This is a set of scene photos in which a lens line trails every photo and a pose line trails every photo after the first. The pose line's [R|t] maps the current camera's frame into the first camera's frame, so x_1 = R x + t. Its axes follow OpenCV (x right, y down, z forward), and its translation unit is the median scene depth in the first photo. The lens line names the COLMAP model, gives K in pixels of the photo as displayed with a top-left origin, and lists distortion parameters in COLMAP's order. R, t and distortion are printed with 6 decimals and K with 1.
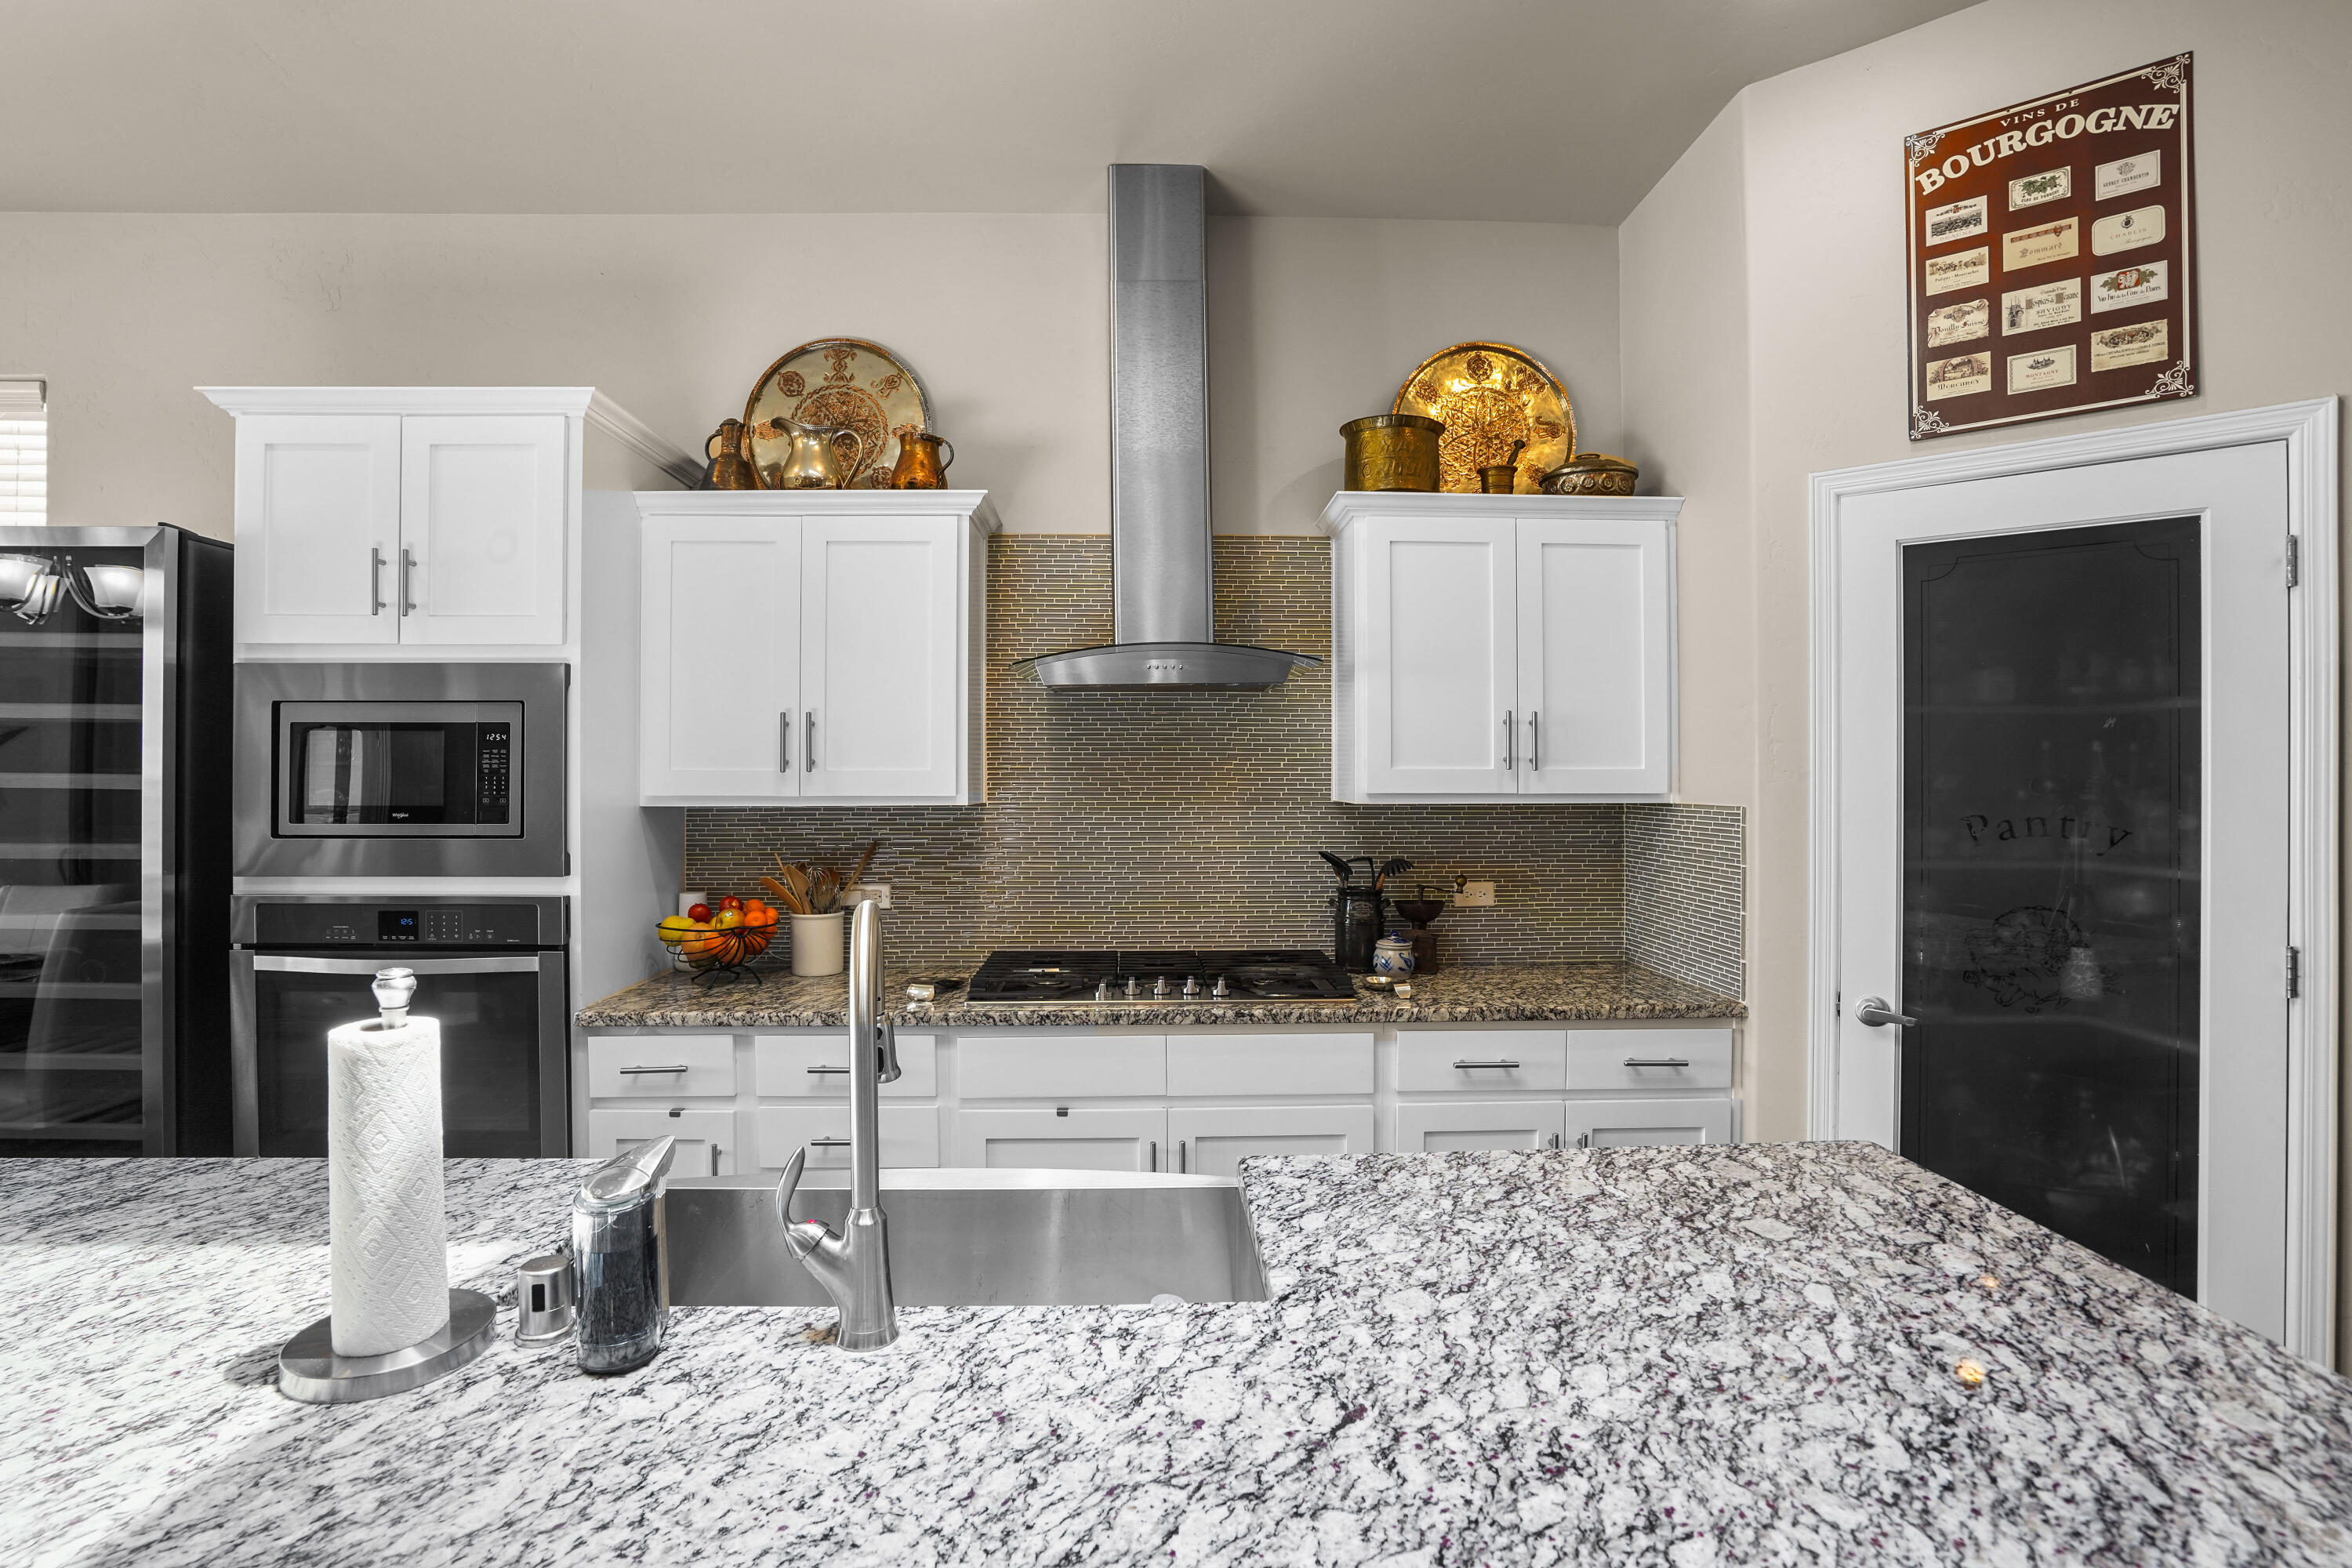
lens RADIAL K [[1137.3, 0, 1166.0], [0, 1137.3, 774.8], [0, 0, 1]] dist [-0.051009, 0.023830]
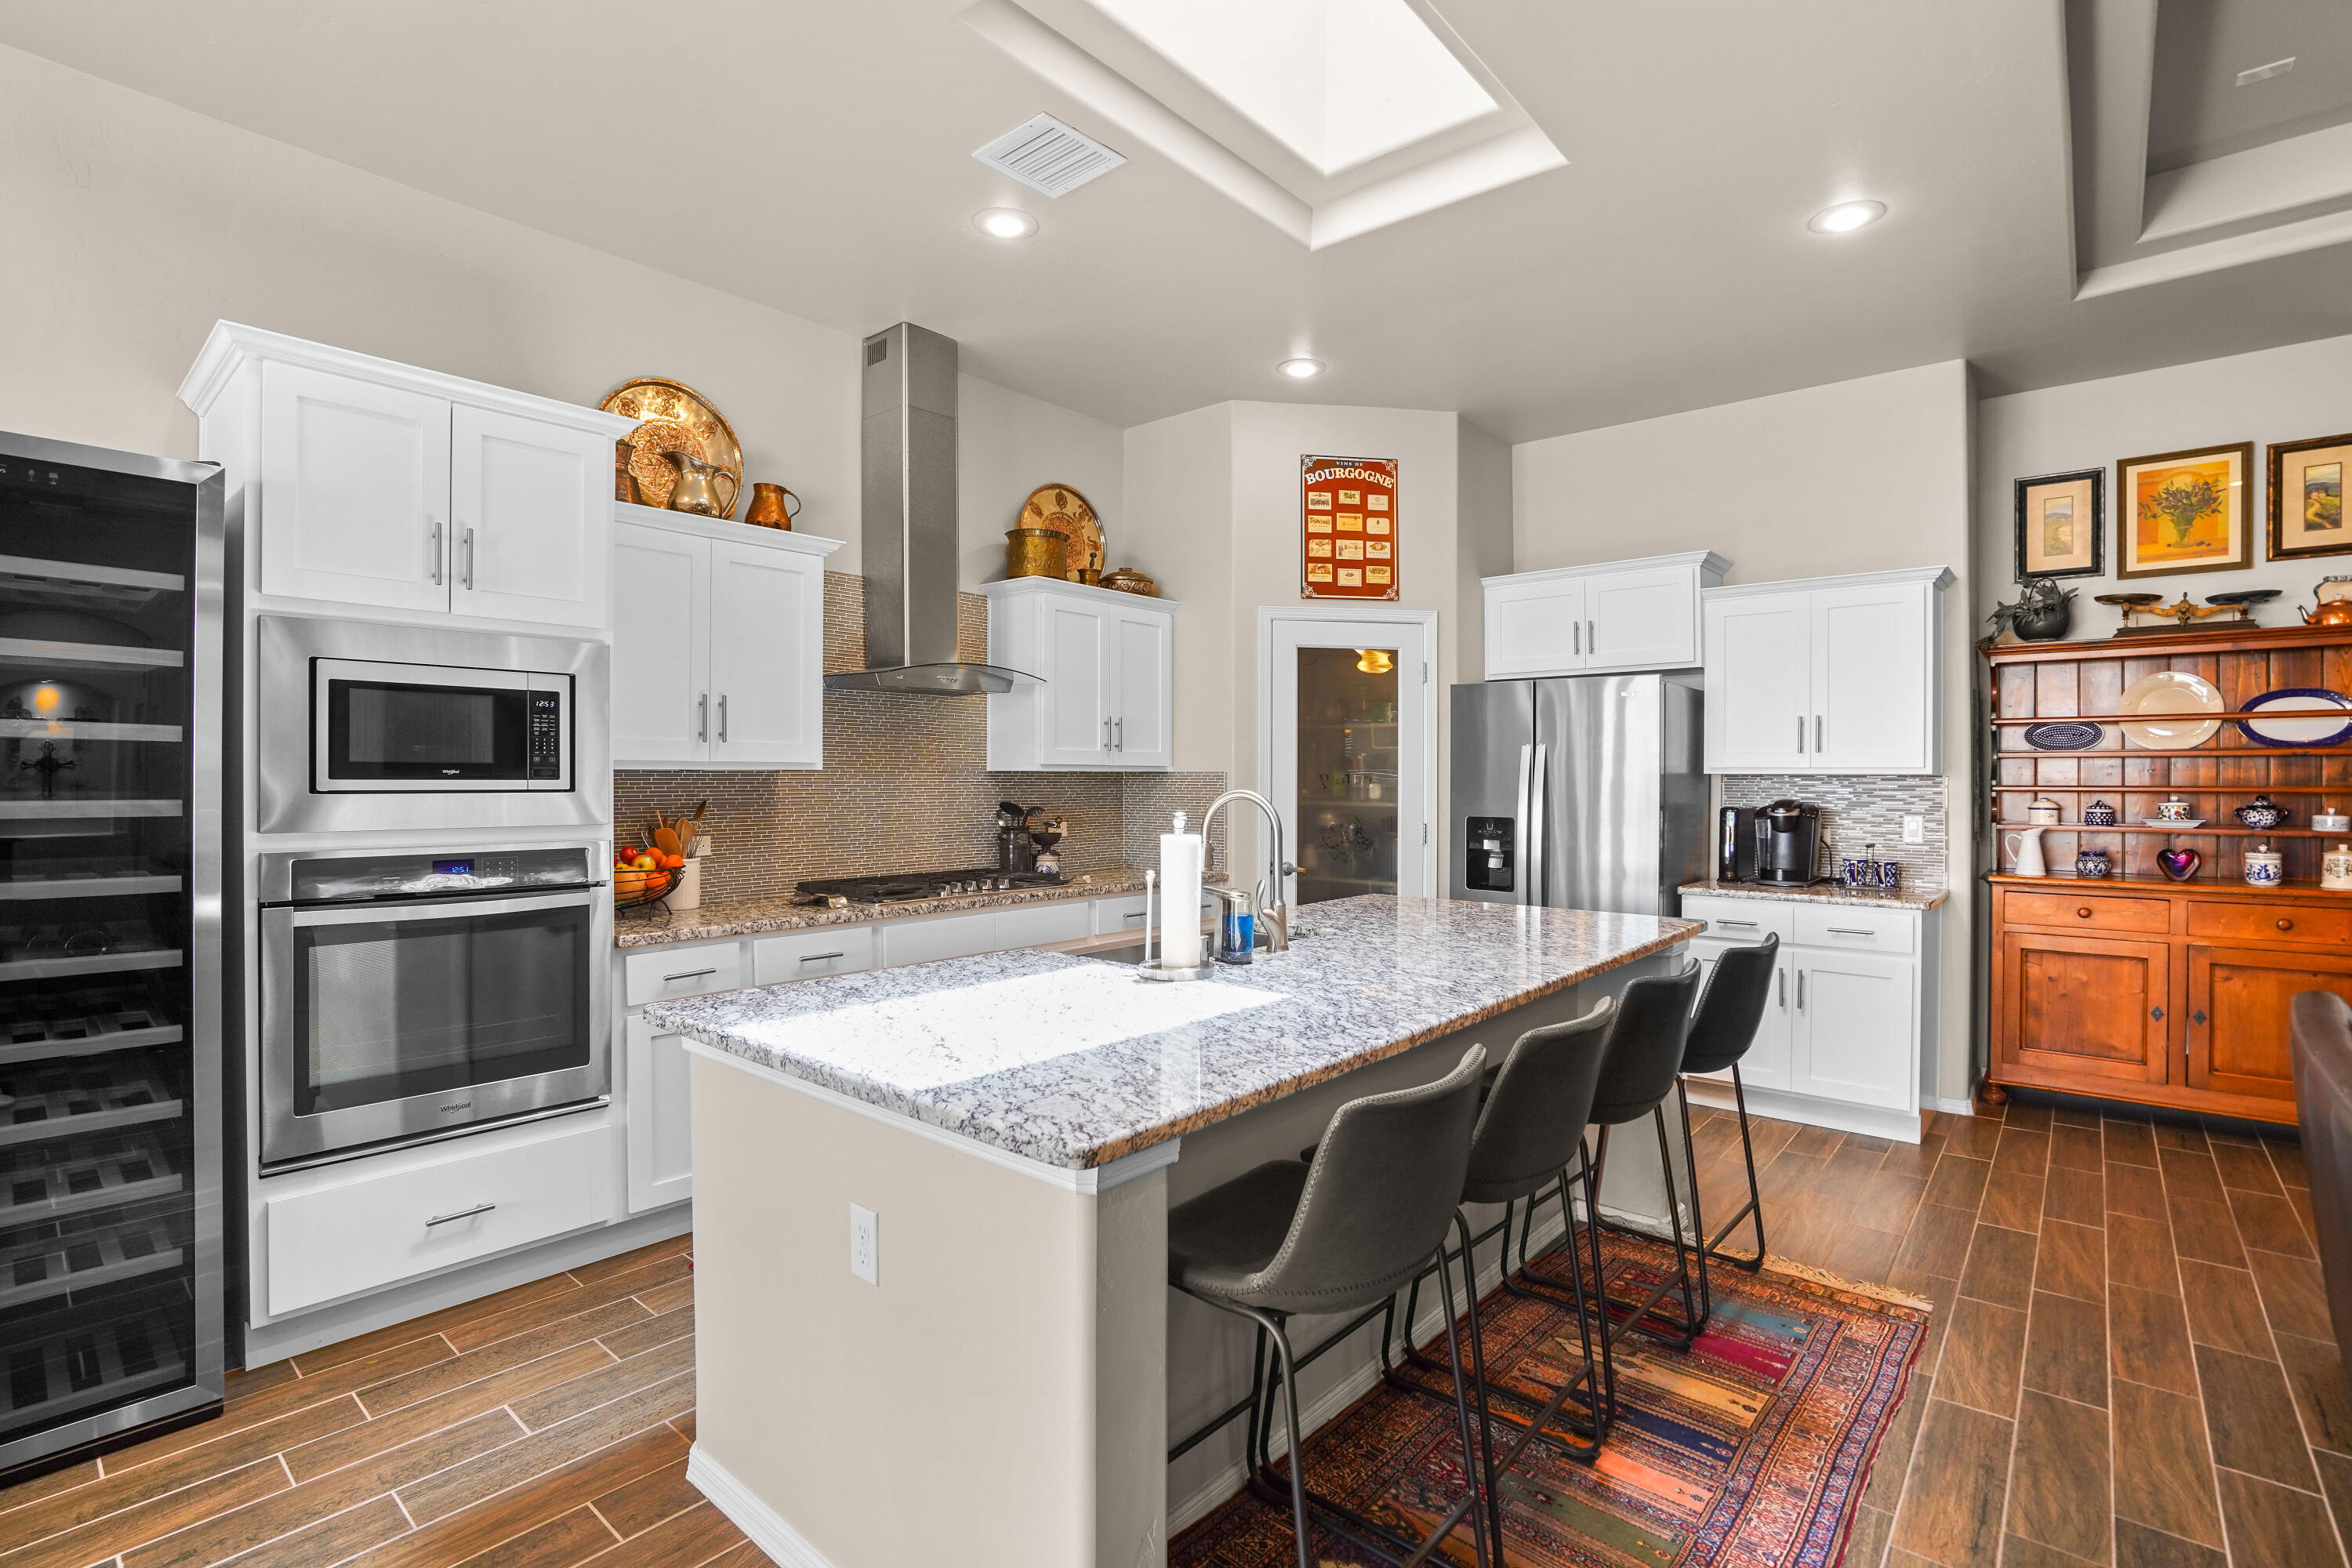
lens RADIAL K [[1159.7, 0, 1176.0], [0, 1159.7, 784.0], [0, 0, 1]] dist [-0.003423, -0.000115]
pose [[0.663191, -0.002631, 0.748446, -1.148164], [0.000076, 0.999994, 0.003447, 0.048051], [-0.748451, -0.002230, 0.663187, -0.292701]]
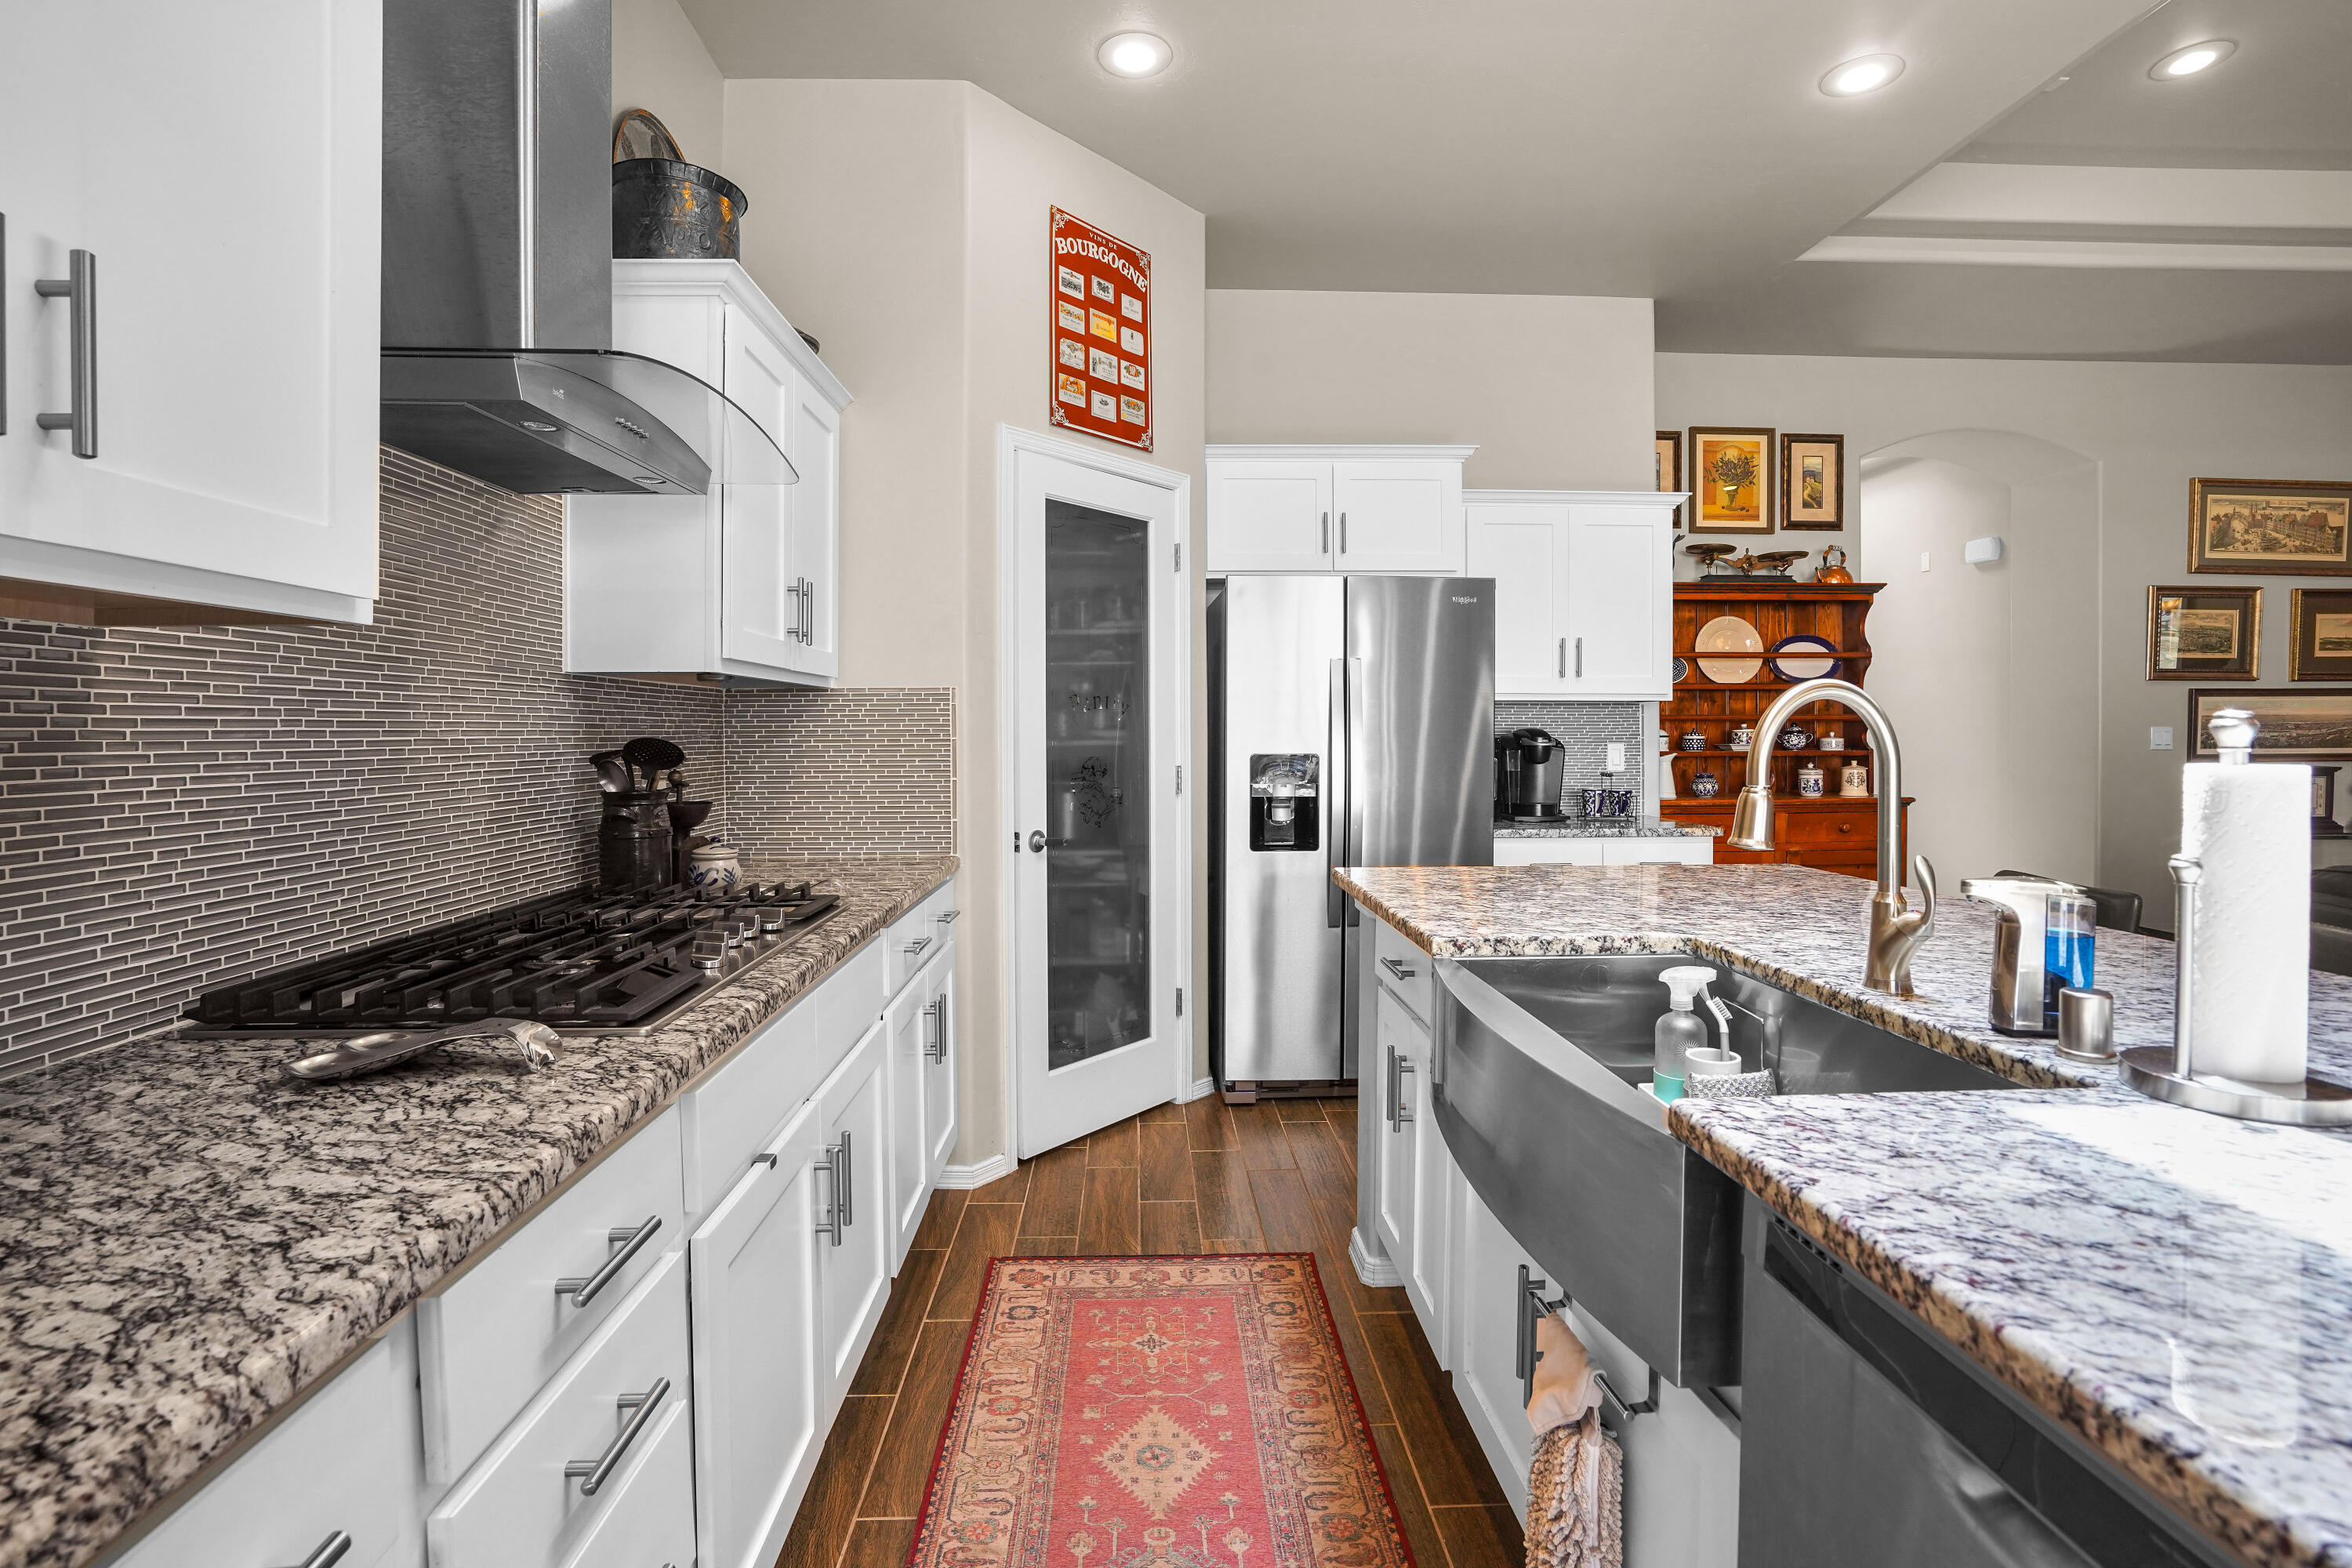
lens RADIAL K [[1117.9, 0, 1169.3], [0, 1117.9, 752.2], [0, 0, 1]] dist [-0.061460, 0.029803]
pose [[-0.007866, -0.018433, 0.999799, -0.720046], [0.006551, 0.999808, 0.018485, 0.083779], [-0.999948, 0.006696, -0.007744, 0.861281]]
